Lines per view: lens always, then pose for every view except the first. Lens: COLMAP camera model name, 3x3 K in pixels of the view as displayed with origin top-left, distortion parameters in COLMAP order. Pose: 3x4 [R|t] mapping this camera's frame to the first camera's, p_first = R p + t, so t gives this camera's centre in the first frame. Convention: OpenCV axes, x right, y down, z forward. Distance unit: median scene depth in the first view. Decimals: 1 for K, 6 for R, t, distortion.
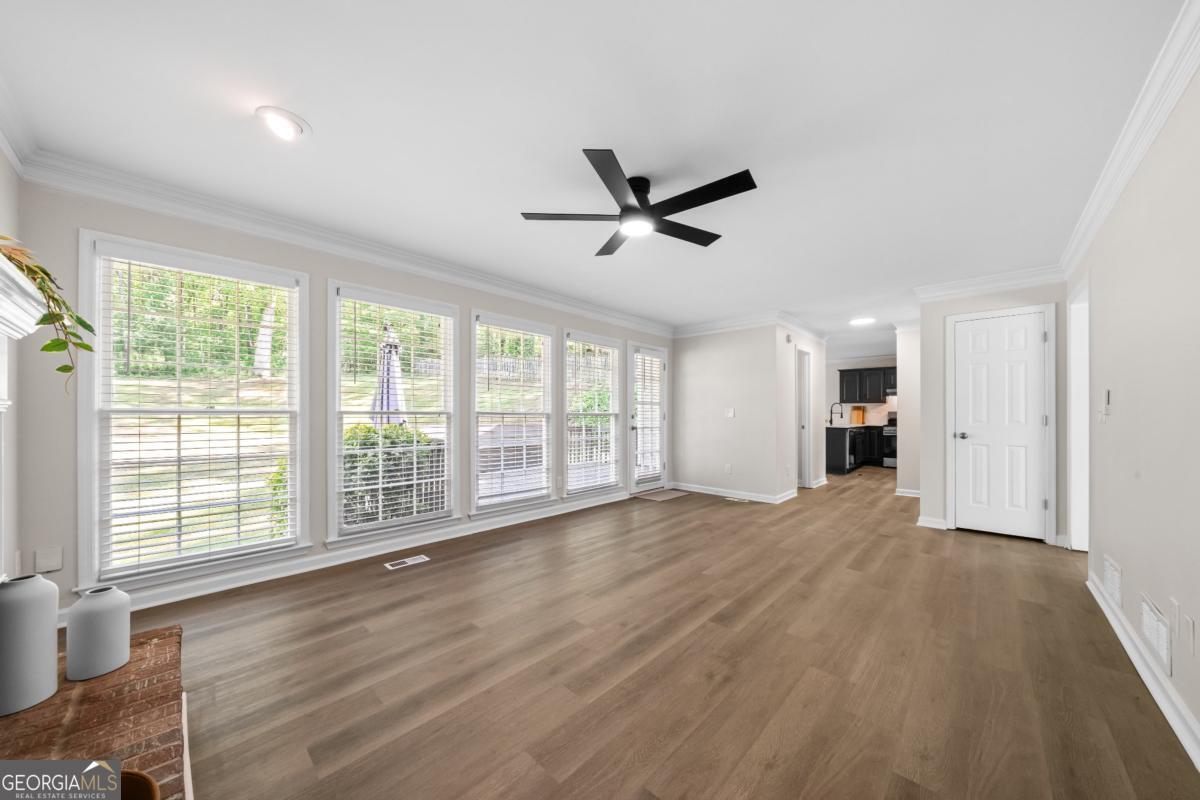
lens RADIAL K [[409.1, 0, 596.9], [0, 409.1, 413.9], [0, 0, 1]] dist [-0.002466, -0.000077]
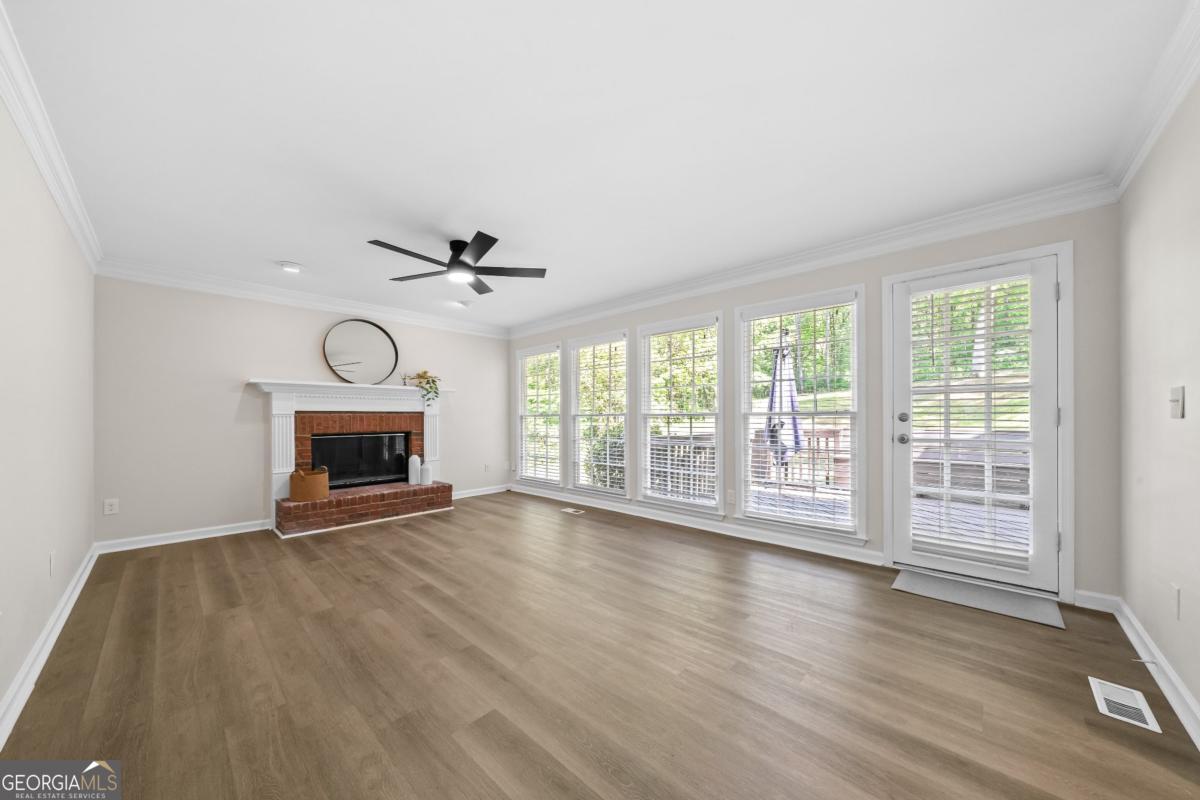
lens RADIAL K [[409.1, 0, 604.0], [0, 409.1, 415.7], [0, 0, 1]] dist [-0.002466, -0.000077]
pose [[0.012559, -0.003464, -0.999915, 0.859647], [0.007450, 0.999967, -0.003371, 0.004689], [0.999893, -0.007407, 0.012585, 0.862134]]
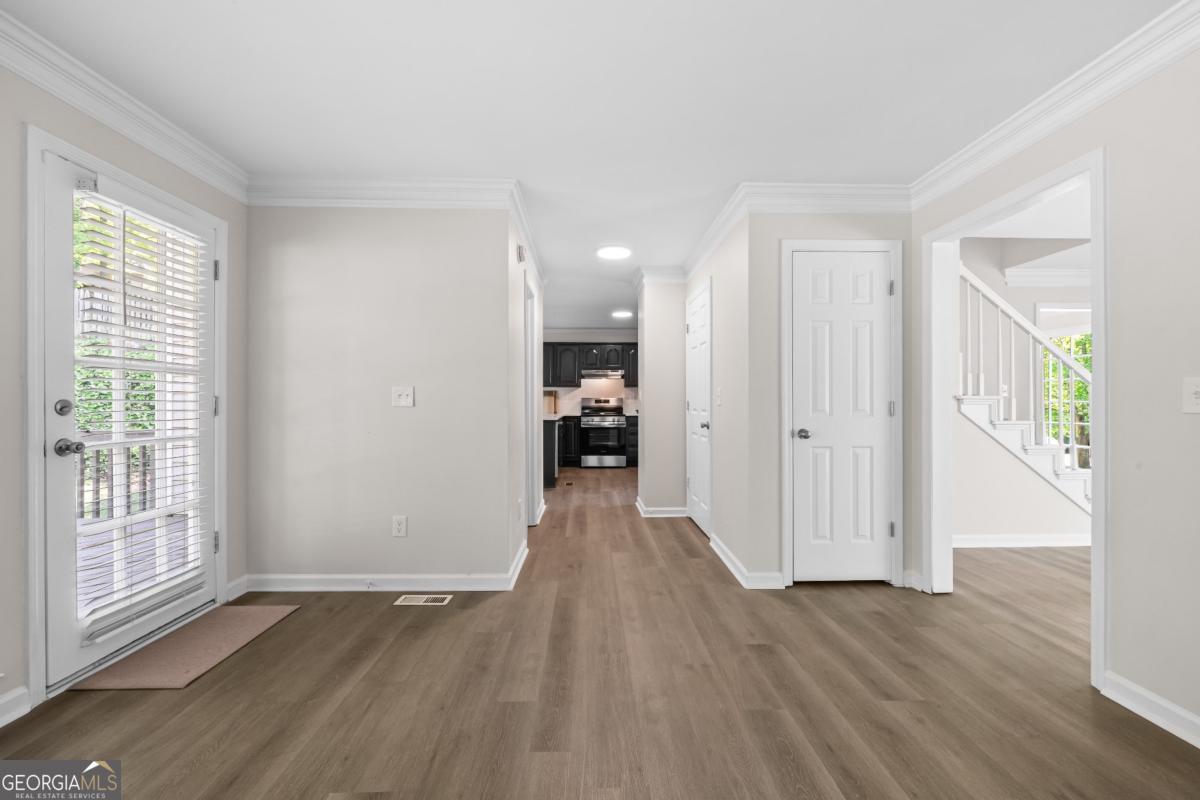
lens RADIAL K [[474.0, 0, 602.4], [0, 474.0, 402.5], [0, 0, 1]] dist [-0.001009, 0.000324]
pose [[0.703038, -0.001933, 0.711149, 0.164937], [0.000577, 0.999998, 0.002148, 0.003407], [-0.711152, -0.001100, 0.703038, 0.712056]]
